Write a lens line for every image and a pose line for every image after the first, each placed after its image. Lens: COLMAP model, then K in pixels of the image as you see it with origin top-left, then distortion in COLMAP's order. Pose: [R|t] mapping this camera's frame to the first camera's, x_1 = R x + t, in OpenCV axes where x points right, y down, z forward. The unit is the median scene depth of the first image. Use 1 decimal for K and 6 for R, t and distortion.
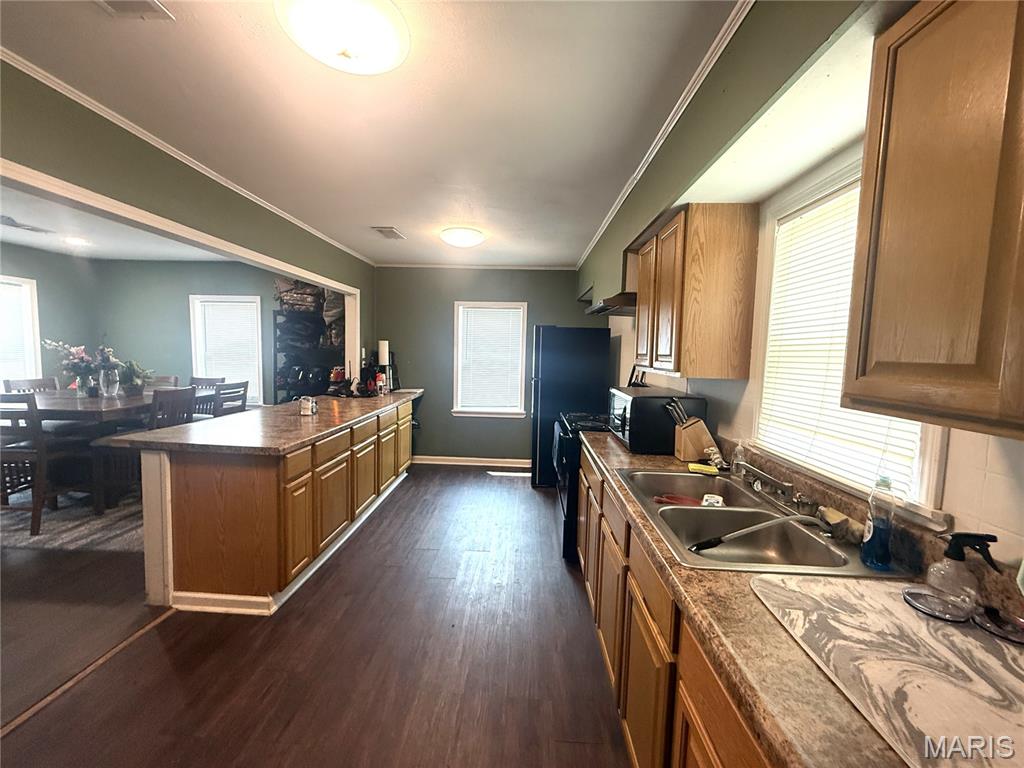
lens RADIAL K [[407.4, 0, 508.9], [0, 407.4, 382.0], [0, 0, 1]] dist [0.000428, -0.000146]
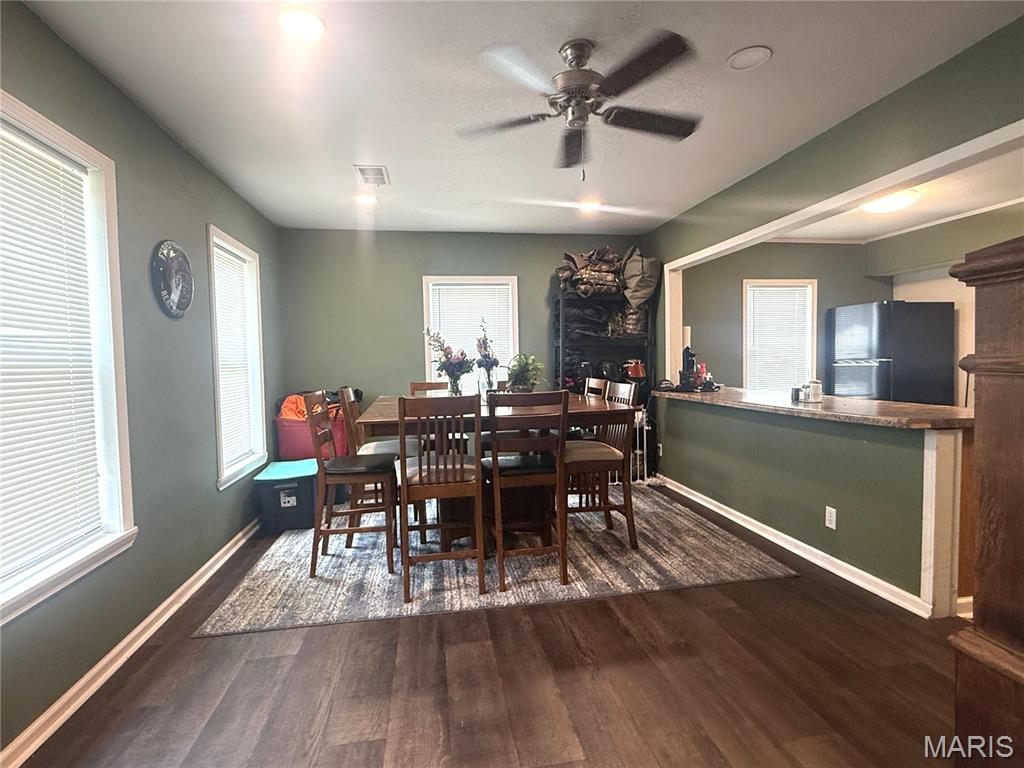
lens RADIAL K [[496.1, 0, 512.0], [0, 496.1, 384.0], [0, 0, 1]] dist [0.001641, 0.000374]
pose [[0.976127, -0.056652, 0.209682, -0.971887], [0.062676, 0.997787, -0.022192, 0.019459], [-0.207960, 0.034805, 0.977518, 0.089399]]
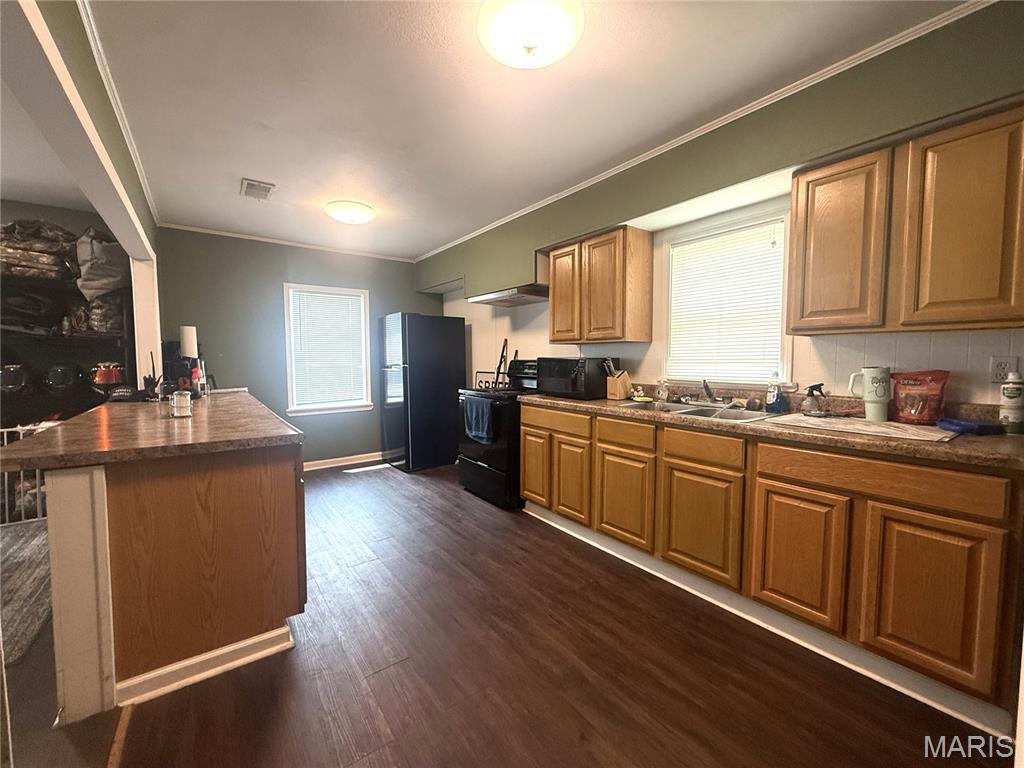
lens RADIAL K [[407.4, 0, 508.9], [0, 407.4, 382.0], [0, 0, 1]] dist [0.000428, -0.000146]
pose [[0.777151, -0.065513, 0.625895, -0.361559], [0.071521, 0.997317, 0.015584, 0.036086], [-0.625237, 0.032653, 0.779752, 0.046028]]
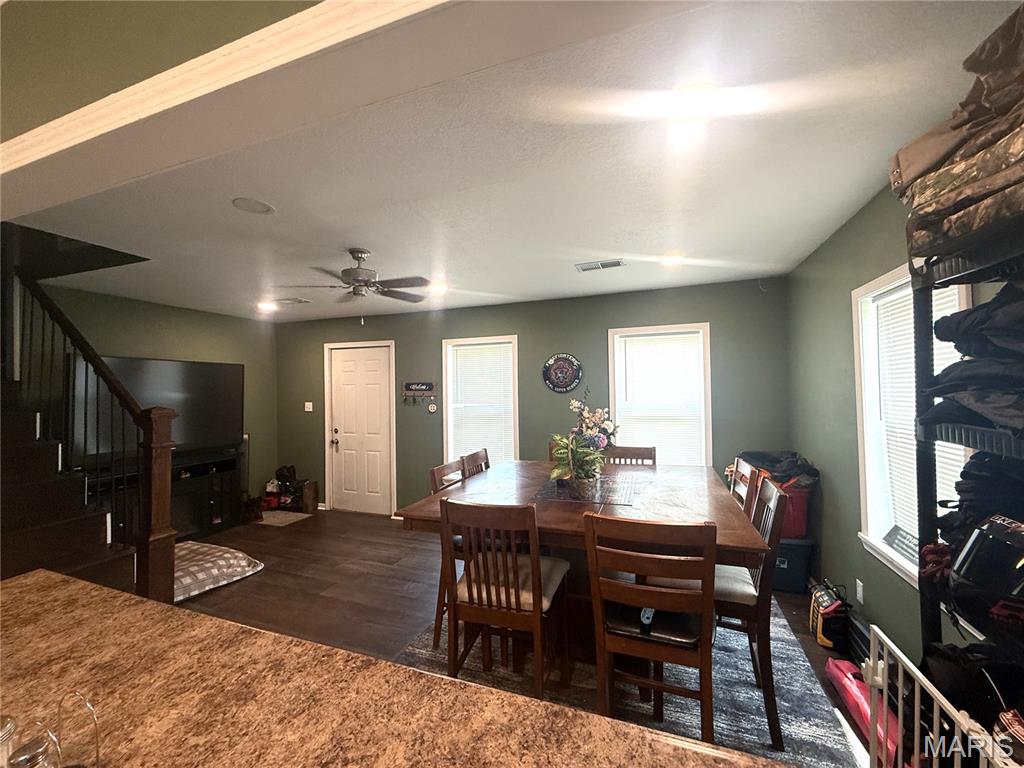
lens RADIAL K [[407.4, 0, 508.9], [0, 407.4, 382.0], [0, 0, 1]] dist [0.000428, -0.000146]
pose [[-0.308296, -0.042138, -0.950357, -0.288086], [-0.066369, 0.997537, -0.022700, -0.092805], [0.948972, 0.056076, -0.310334, 0.924324]]
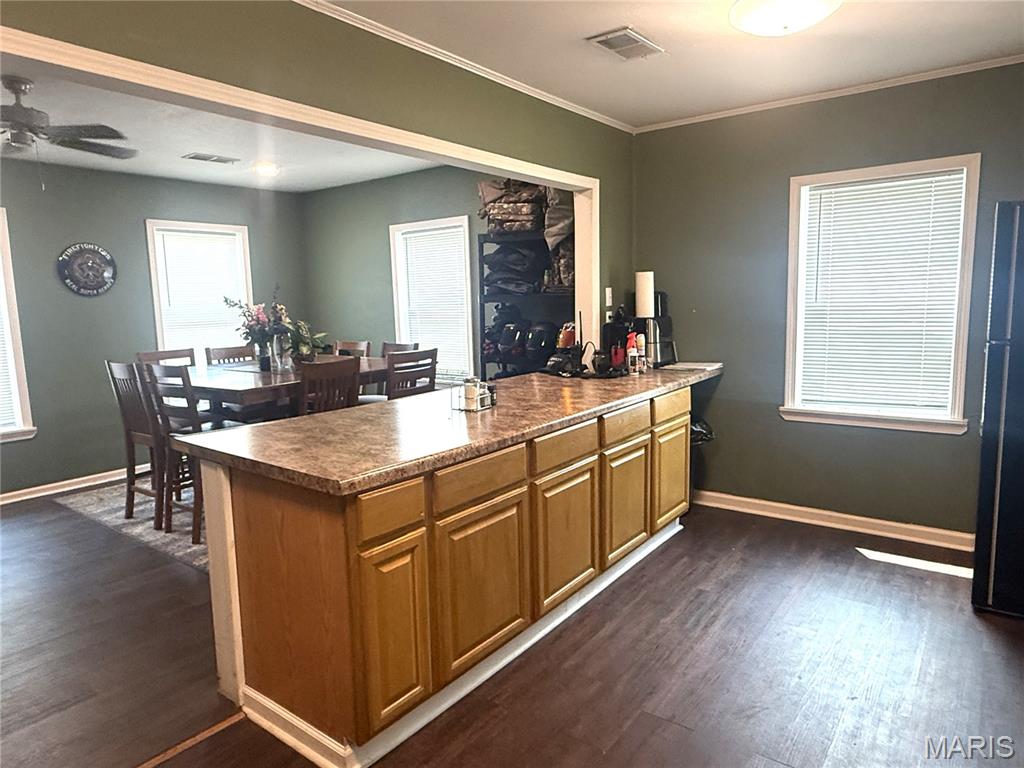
lens RADIAL K [[649.1, 0, 512.0], [0, 649.1, 384.0], [0, 0, 1]] dist [-0.000465, 0.000056]
pose [[0.824433, 0.029412, -0.565195, 0.036582], [0.003056, 0.998403, 0.056413, -0.003568], [0.565952, -0.048236, 0.823026, 0.217787]]
